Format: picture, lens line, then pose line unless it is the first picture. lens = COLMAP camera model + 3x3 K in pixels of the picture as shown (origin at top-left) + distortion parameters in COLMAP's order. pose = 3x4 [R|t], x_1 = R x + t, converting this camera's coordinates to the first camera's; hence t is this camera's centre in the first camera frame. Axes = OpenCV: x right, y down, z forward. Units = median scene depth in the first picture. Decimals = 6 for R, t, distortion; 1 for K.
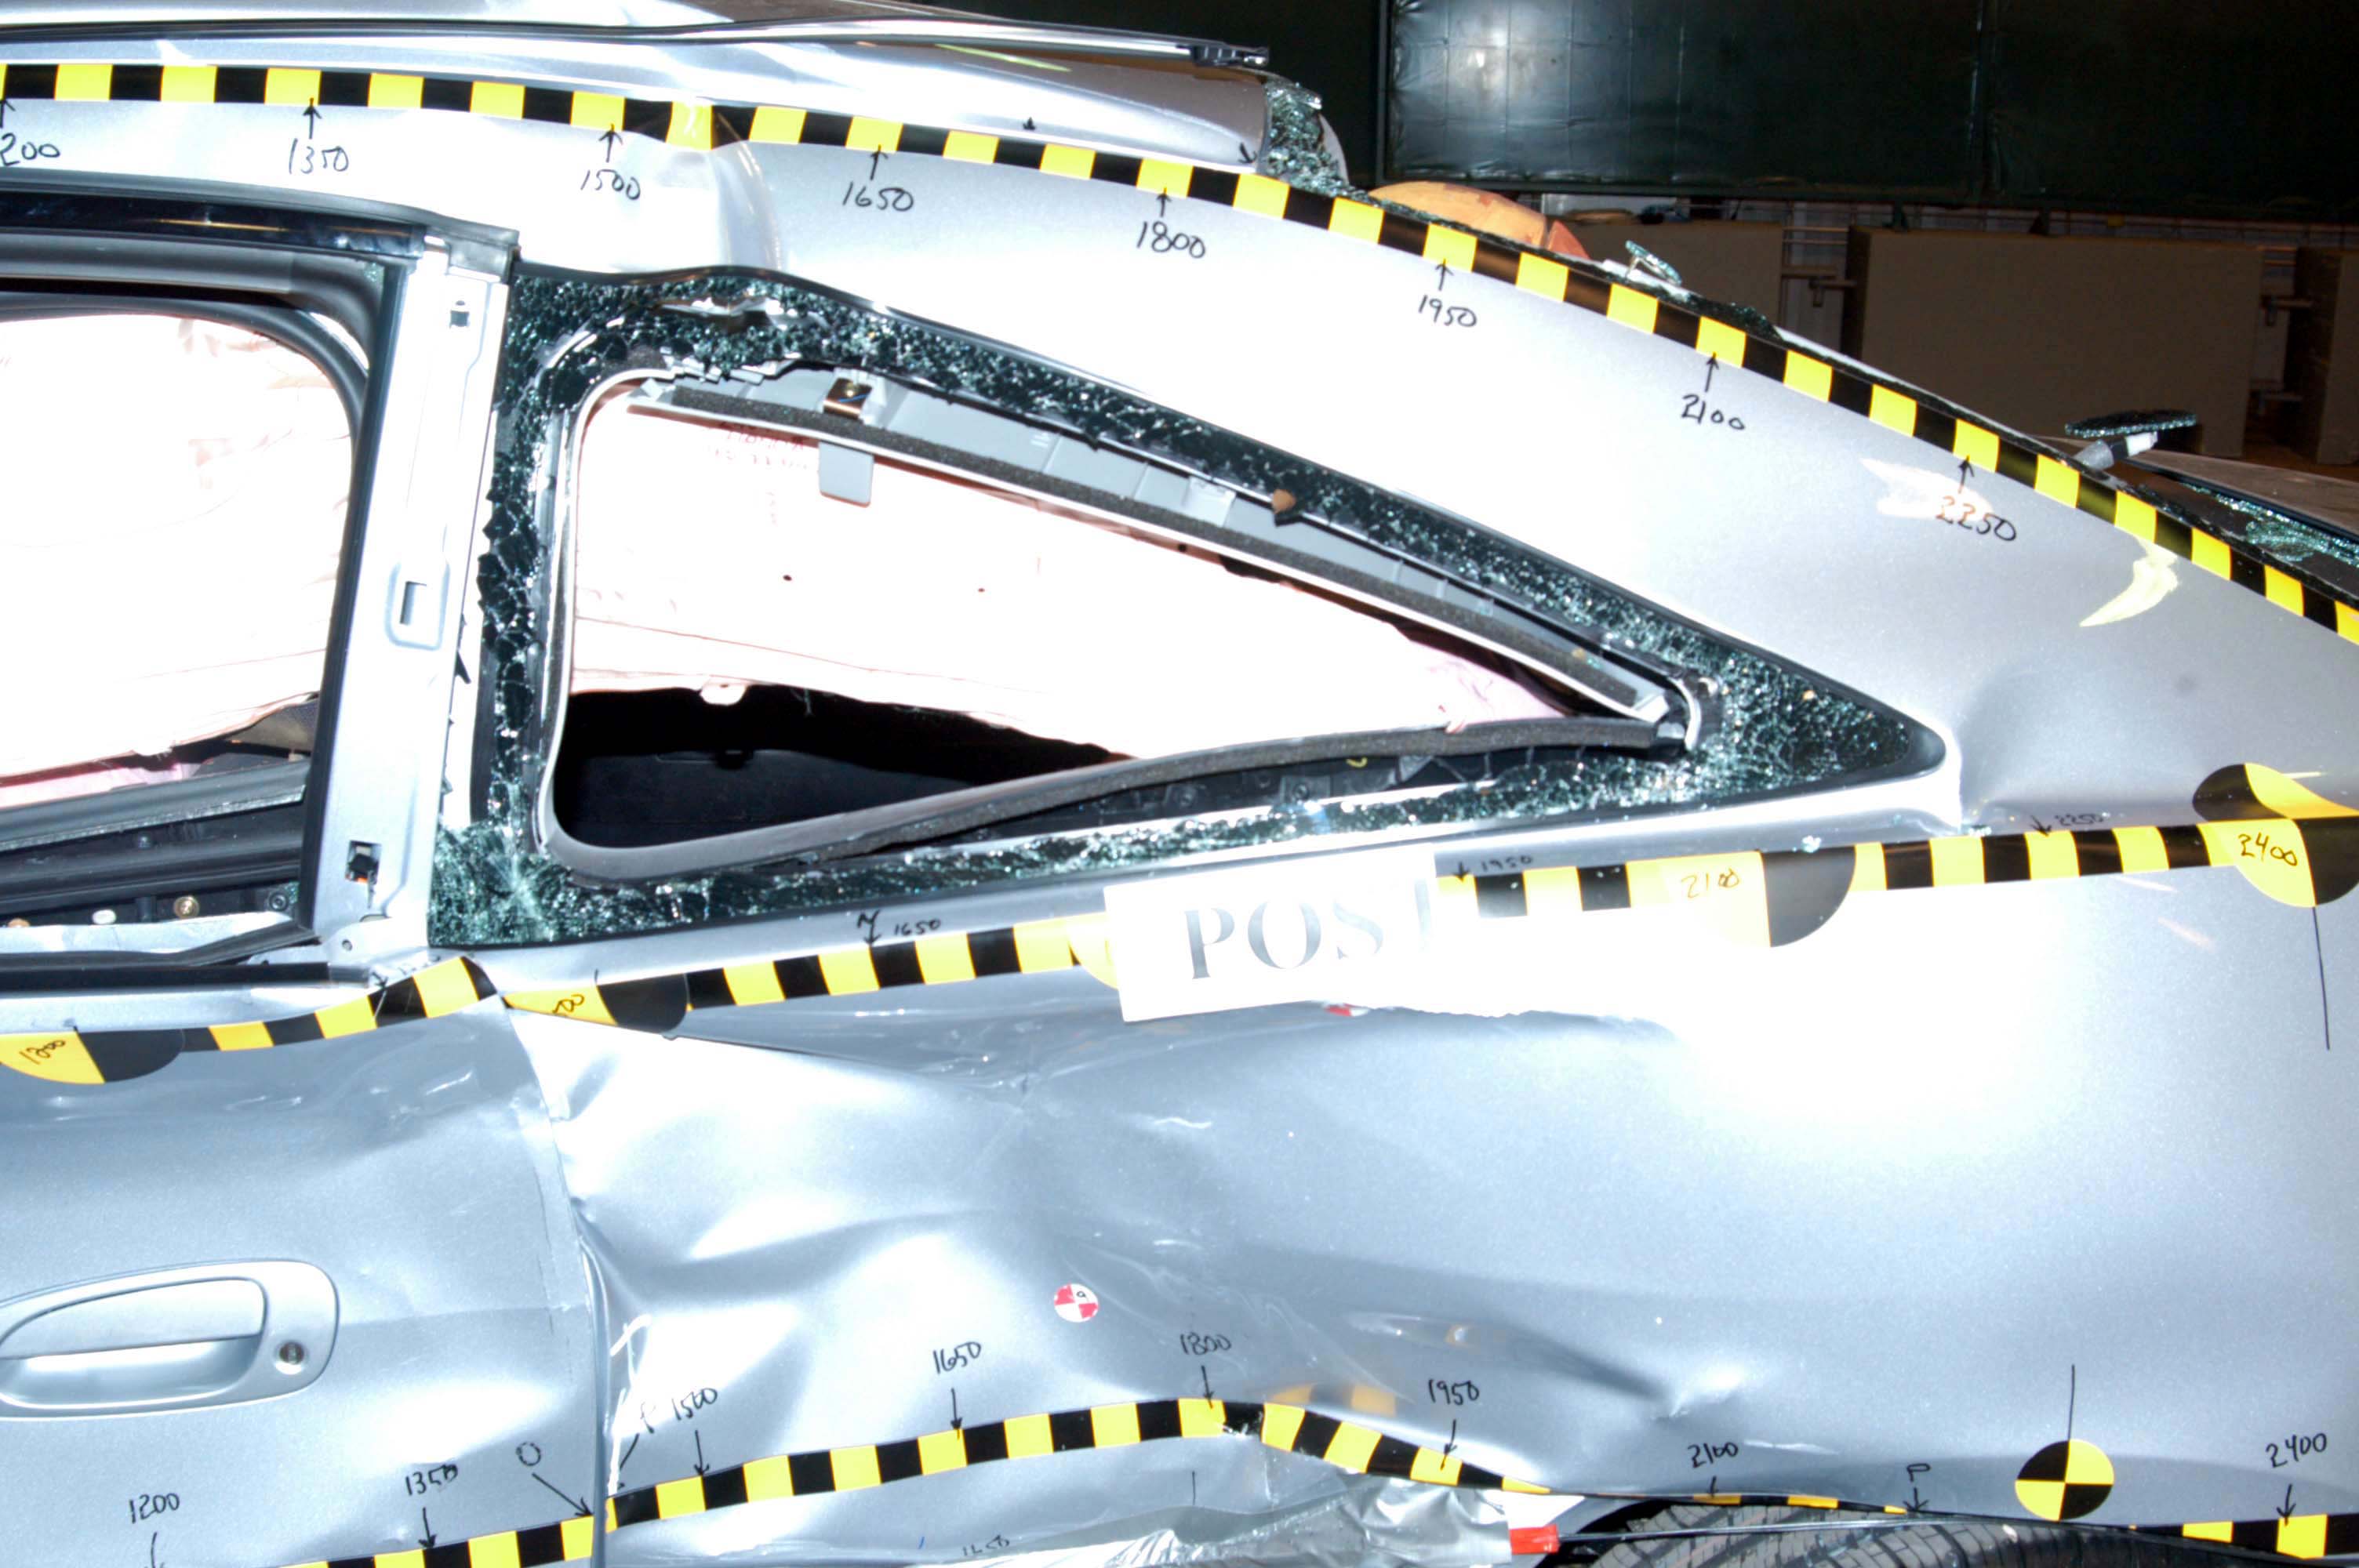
lens RADIAL K [[2449.1, 0, 1200.1], [0, 2449.1, 787.1], [0, 0, 1]] dist [-0.145896, 0.104239]
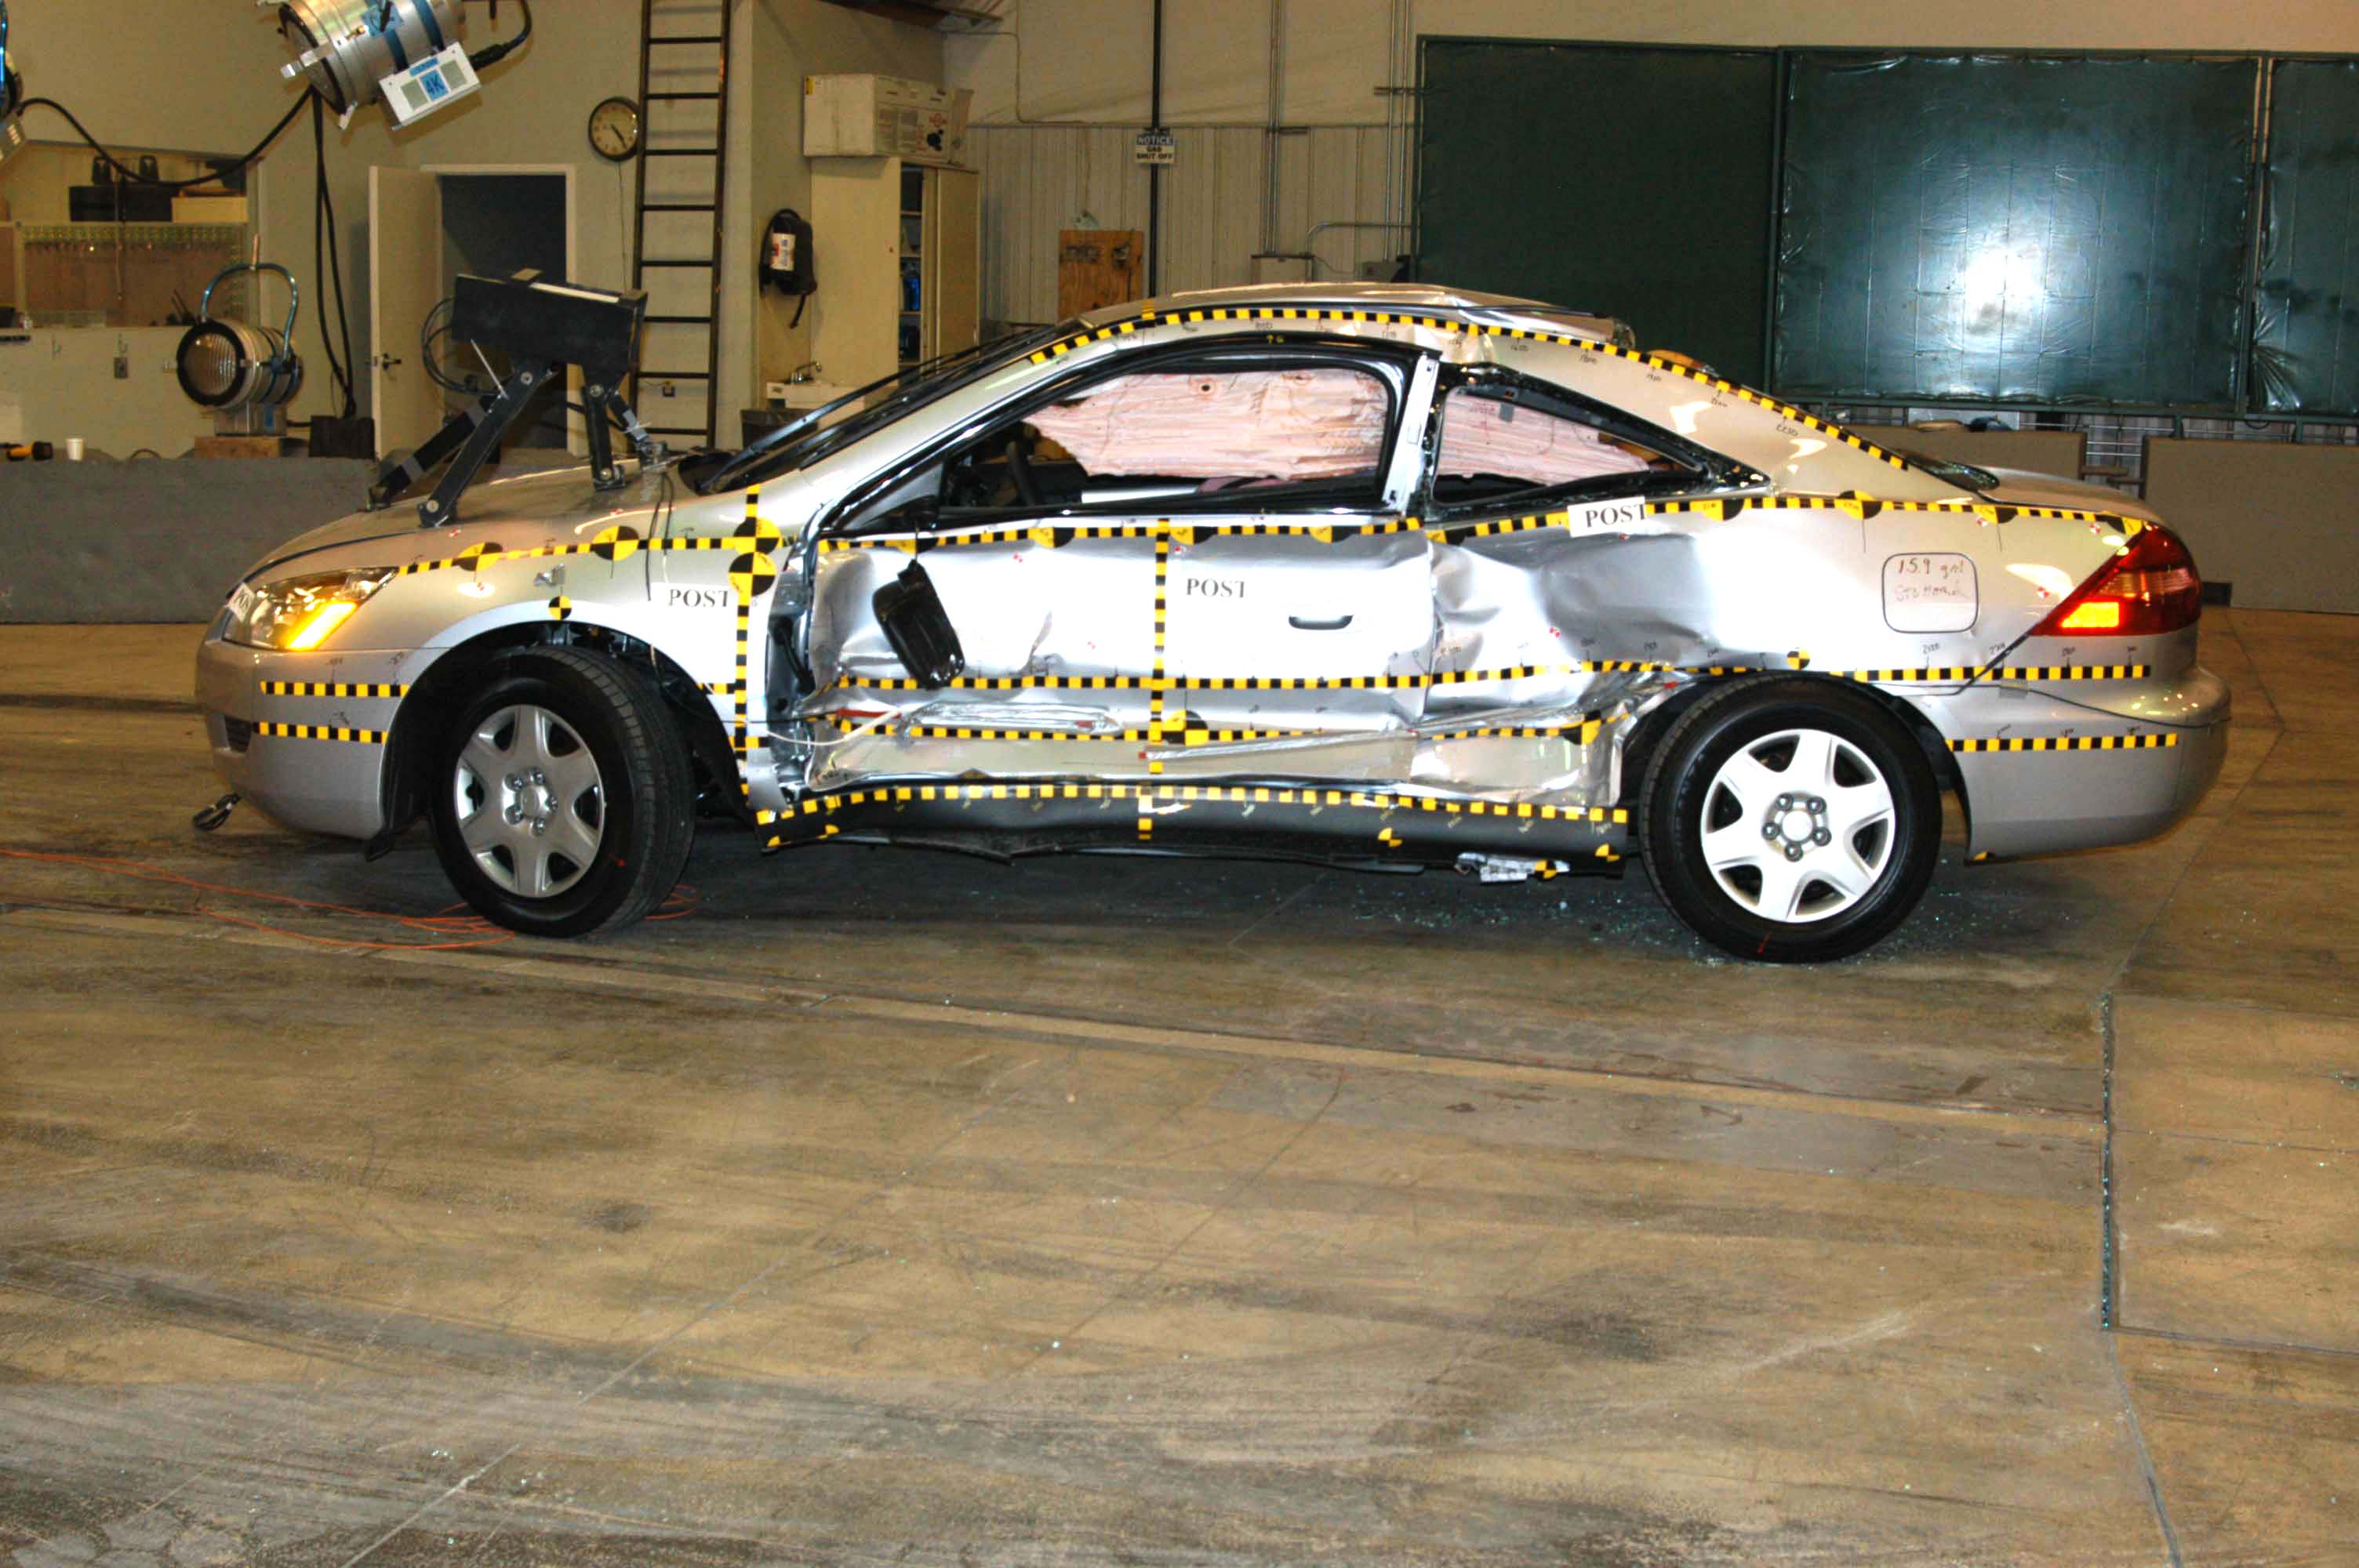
lens RADIAL K [[2847.2, 0, 1179.5], [0, 2847.2, 784.0], [0, 0, 1]] dist [-0.121355, 0.048368]
pose [[0.987134, 0.035998, -0.155793, 0.079943], [-0.054044, 0.992102, -0.113192, 1.096576], [0.150488, 0.120156, 0.981283, -3.828409]]
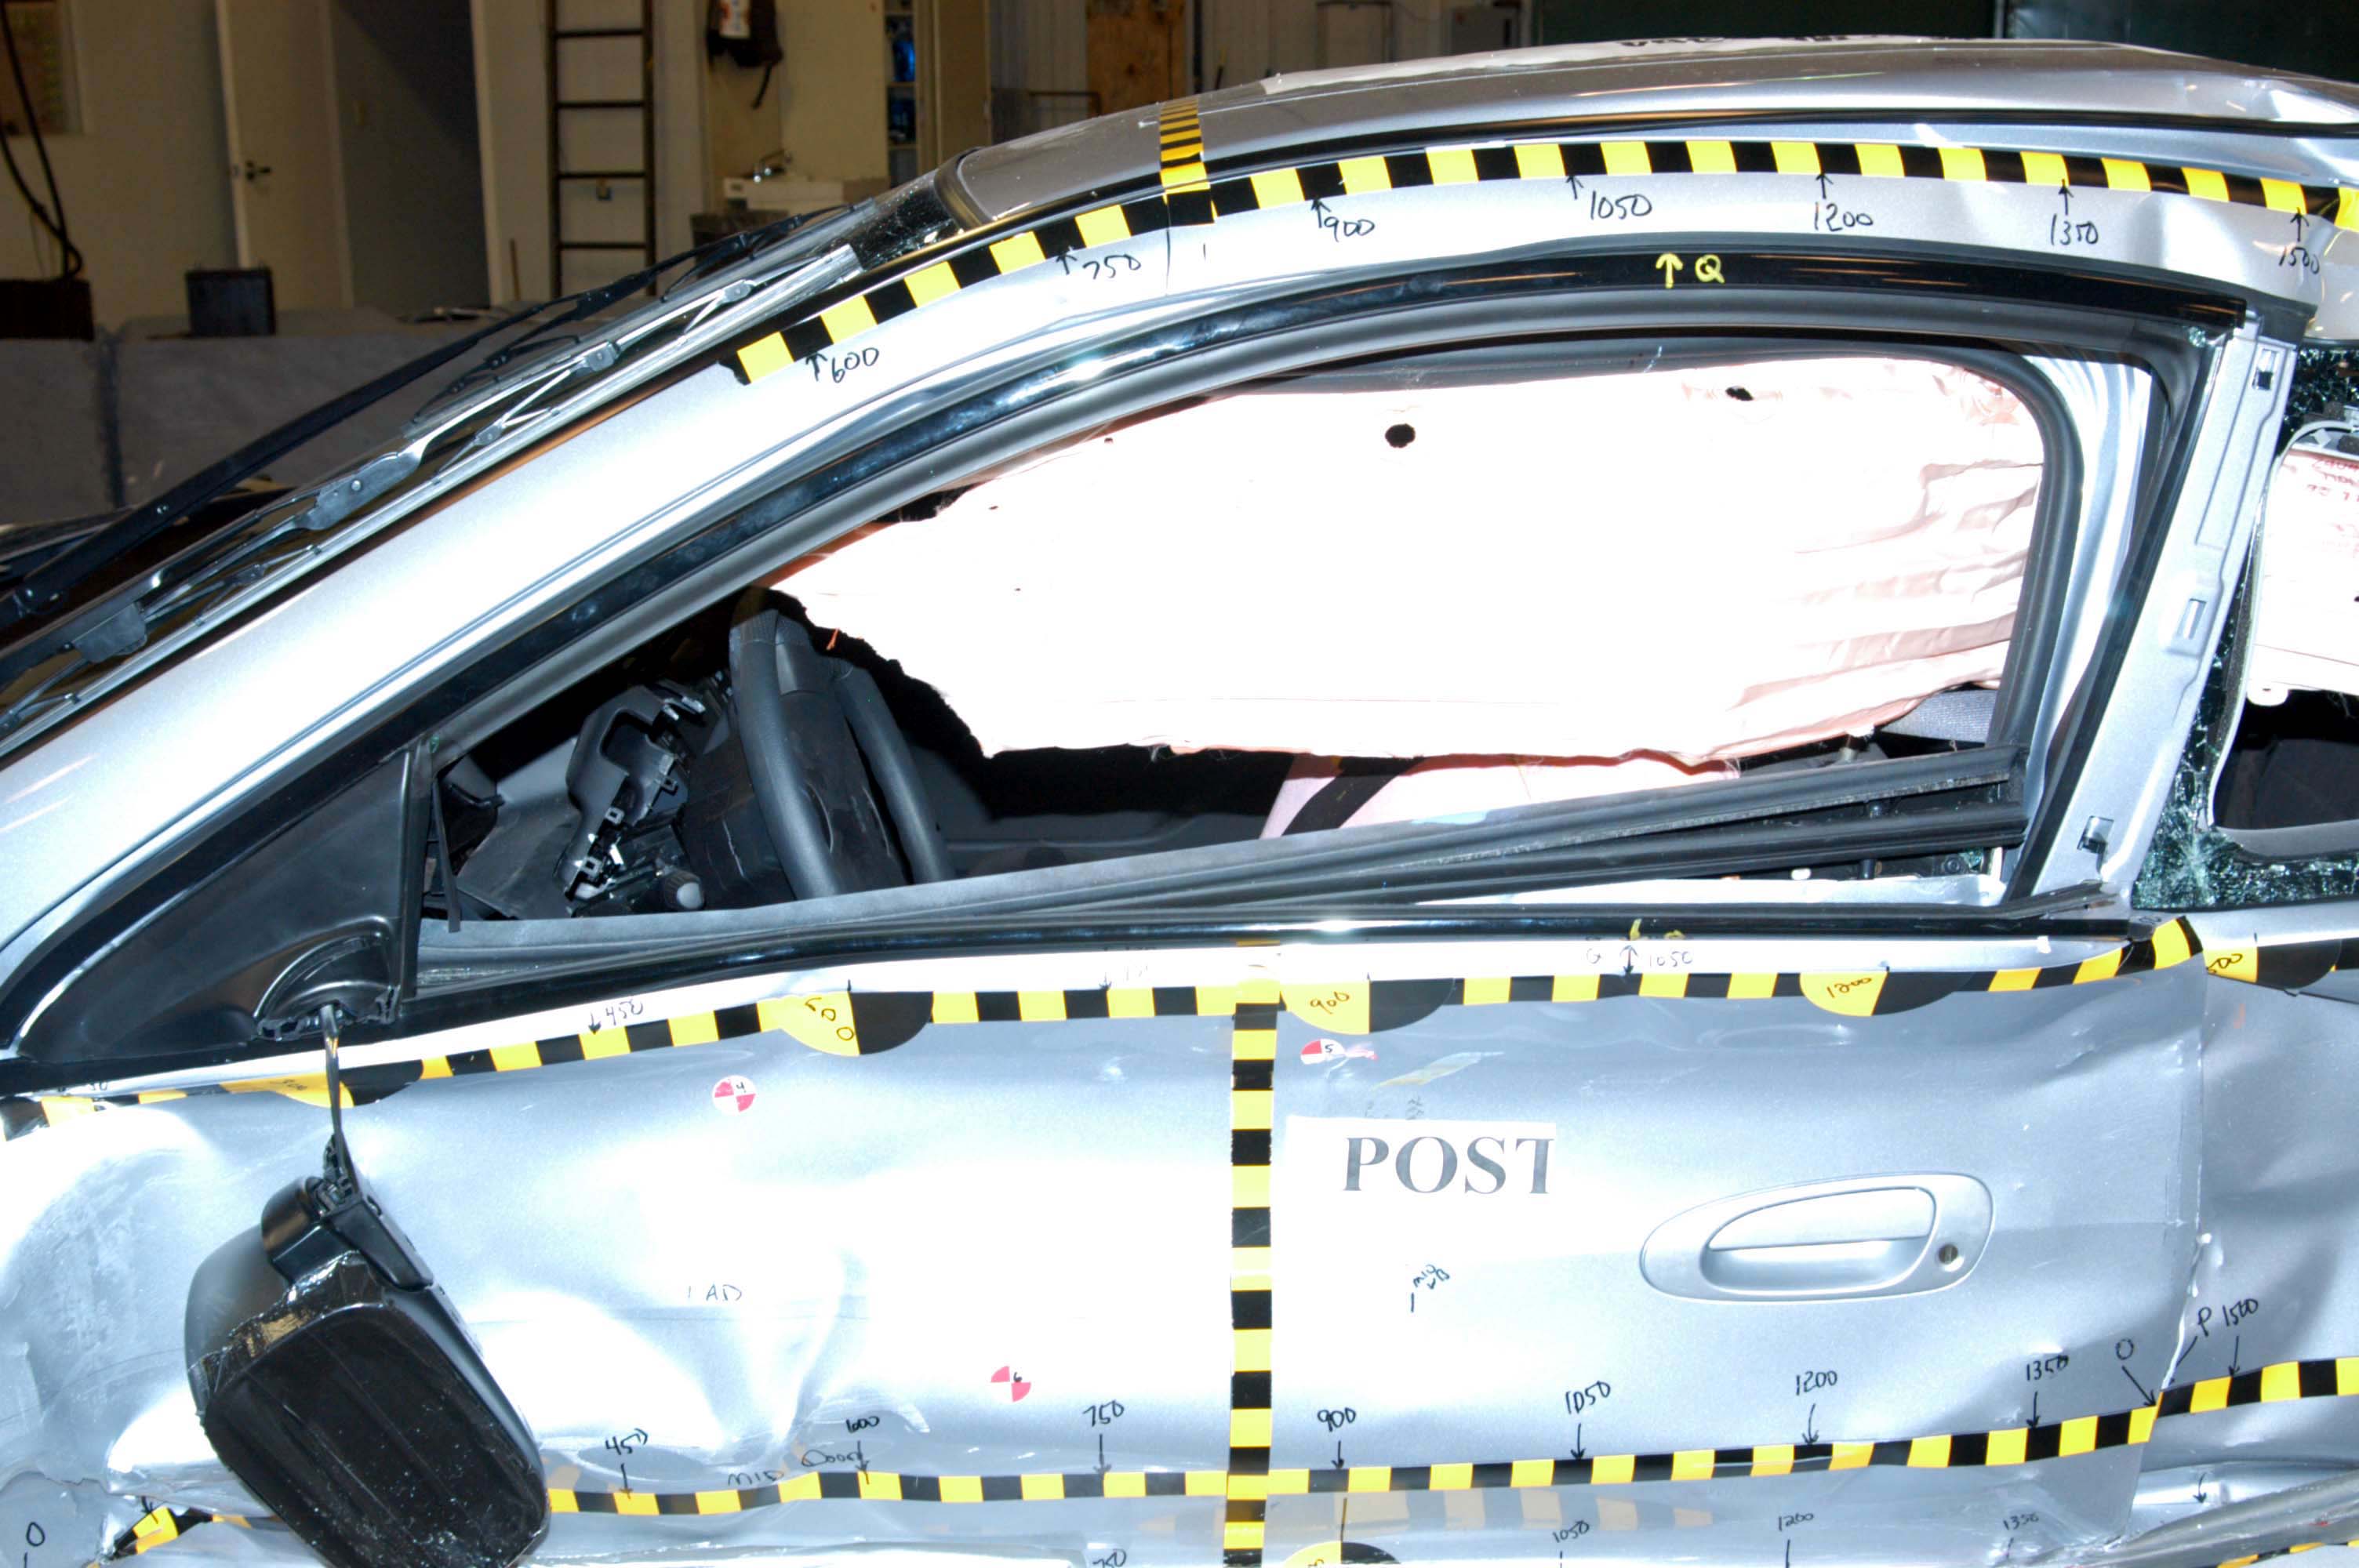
lens RADIAL K [[2449.1, 0, 1200.1], [0, 2449.1, 787.1], [0, 0, 1]] dist [-0.145896, 0.104239]
pose [[0.985622, 0.034629, -0.165379, -0.565763], [-0.032952, 0.999374, 0.012877, 0.006932], [0.165721, -0.007242, 0.986146, -0.218751]]
